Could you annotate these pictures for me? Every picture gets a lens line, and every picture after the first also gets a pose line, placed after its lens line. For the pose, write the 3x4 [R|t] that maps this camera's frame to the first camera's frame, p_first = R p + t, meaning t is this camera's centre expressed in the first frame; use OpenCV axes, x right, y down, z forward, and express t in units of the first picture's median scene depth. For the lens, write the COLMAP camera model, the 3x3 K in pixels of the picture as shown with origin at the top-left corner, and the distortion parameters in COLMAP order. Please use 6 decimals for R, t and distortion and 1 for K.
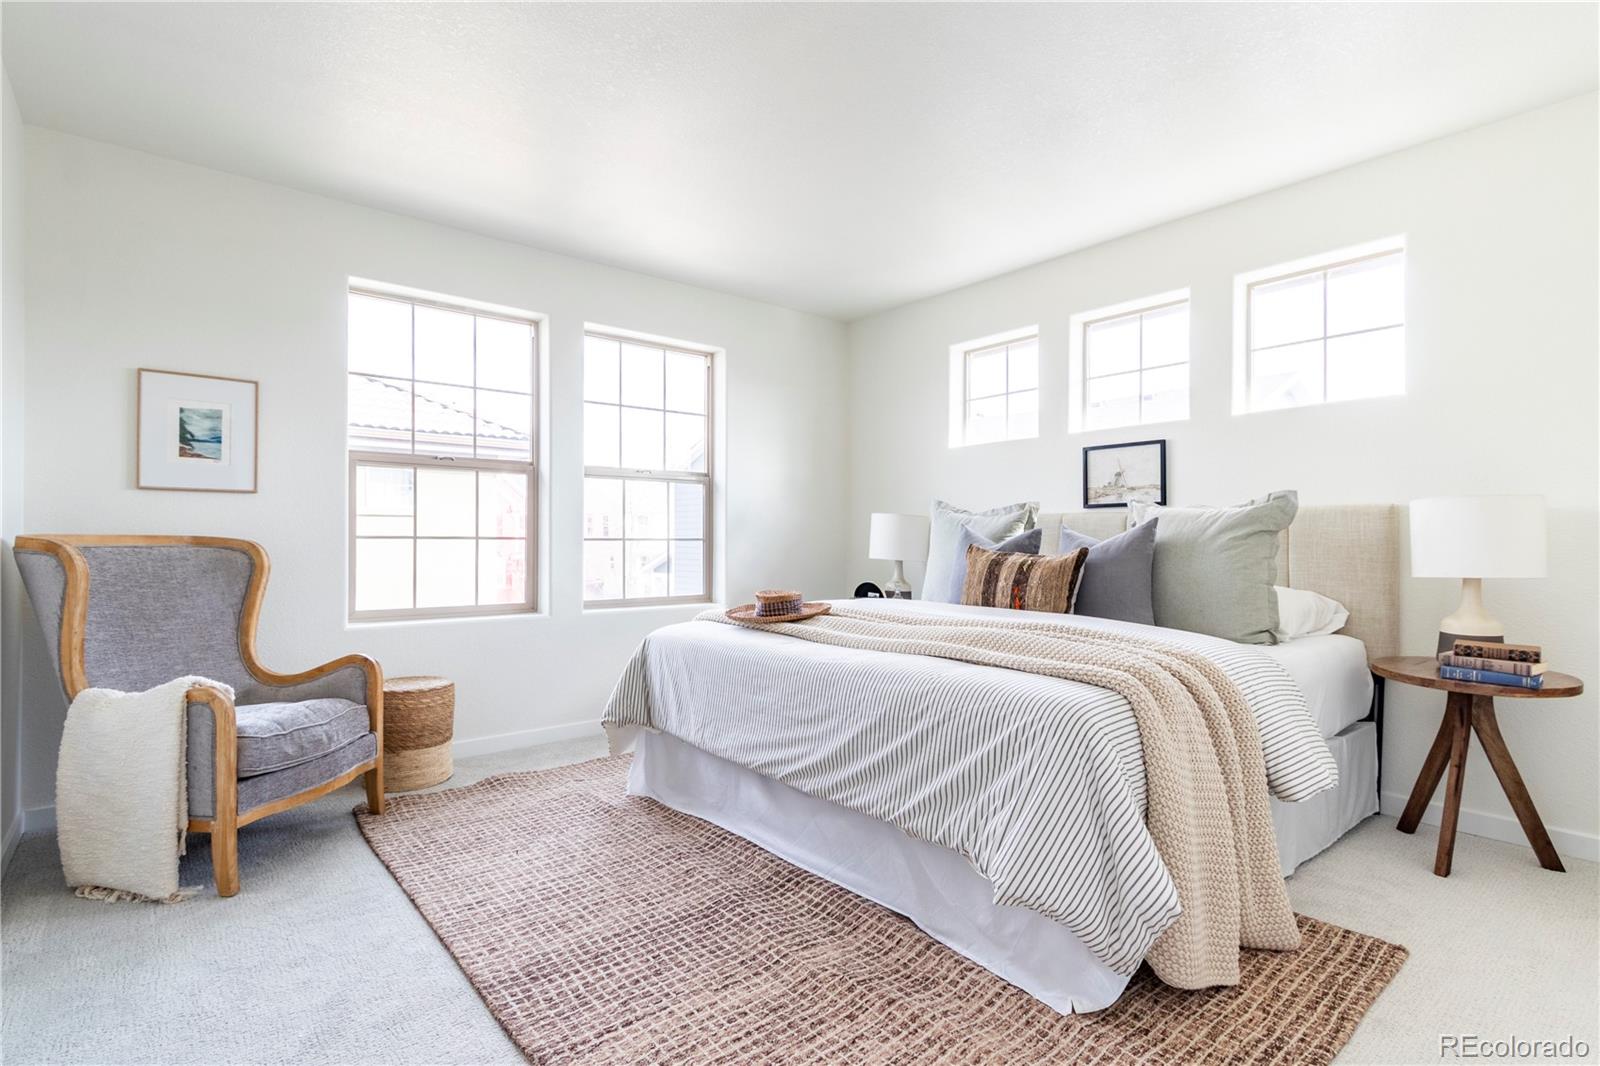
lens RADIAL K [[792.4, 0, 862.8], [0, 792.4, 536.4], [0, 0, 1]] dist [-0.000643, -0.000098]
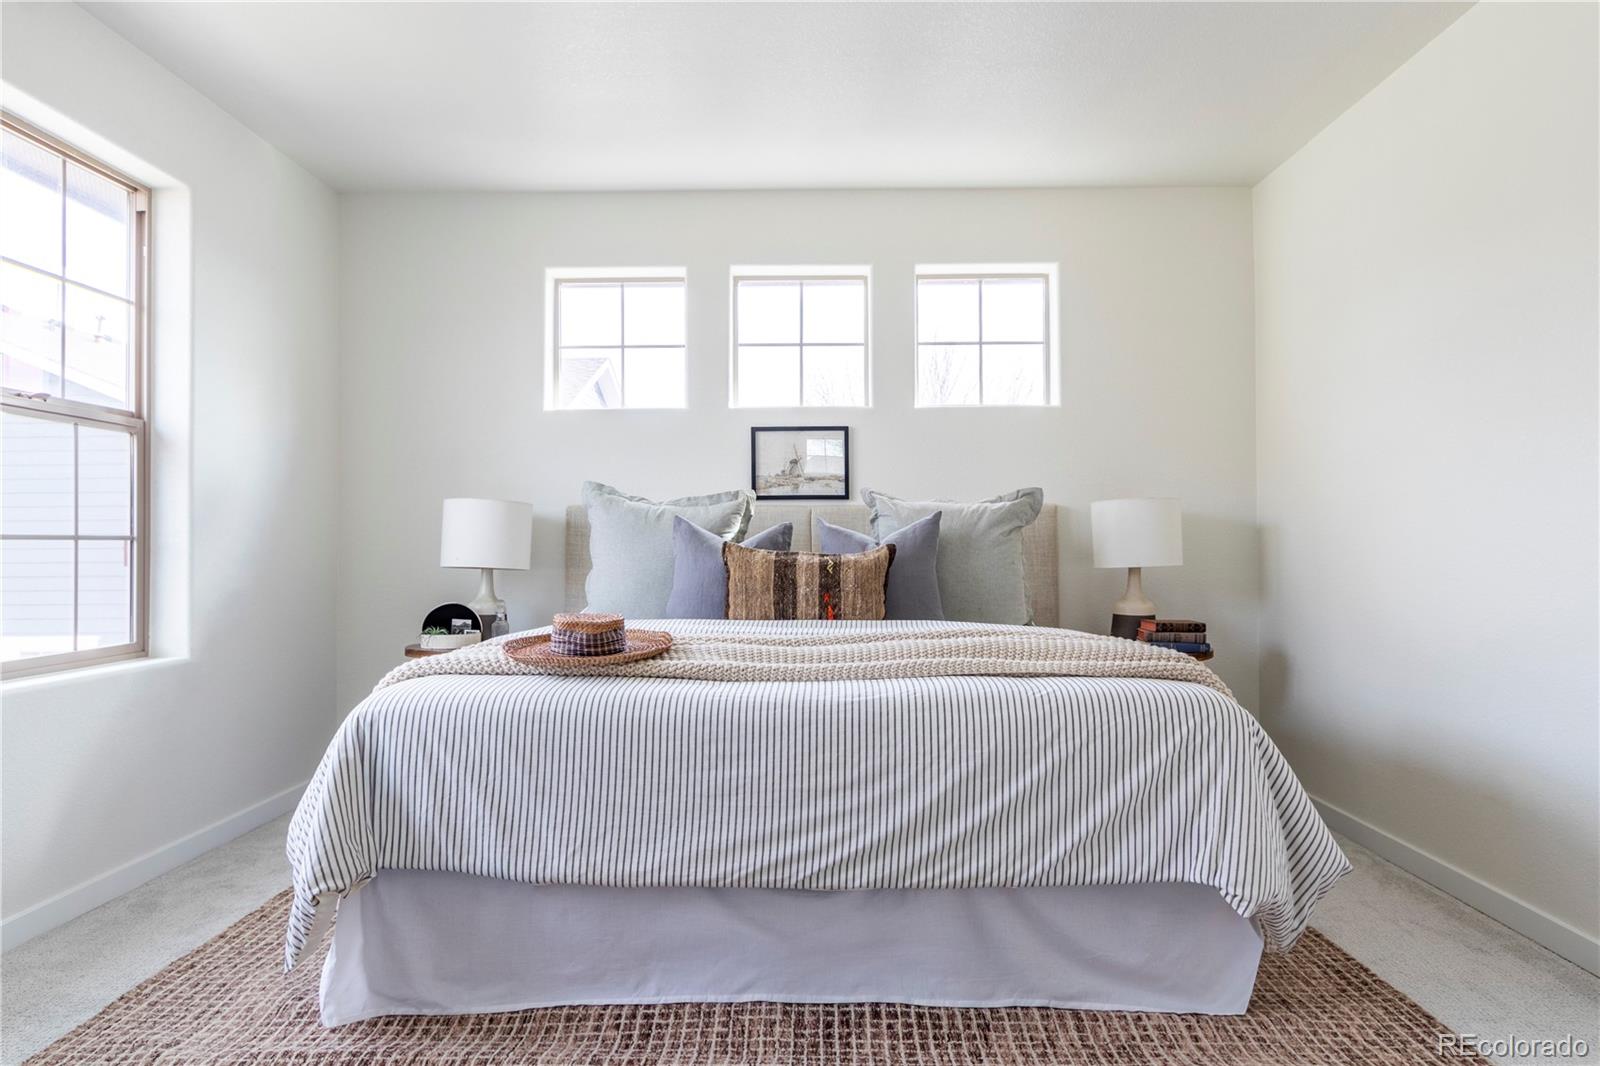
lens RADIAL K [[987.7, 0, 801.9], [0, 987.7, 537.7], [0, 0, 1]] dist [0.005017, -0.003730]
pose [[0.658661, 0.002404, 0.752436, -0.589401], [0.003610, 0.999973, -0.006355, 0.013599], [-0.752431, 0.006902, 0.658635, 0.352427]]
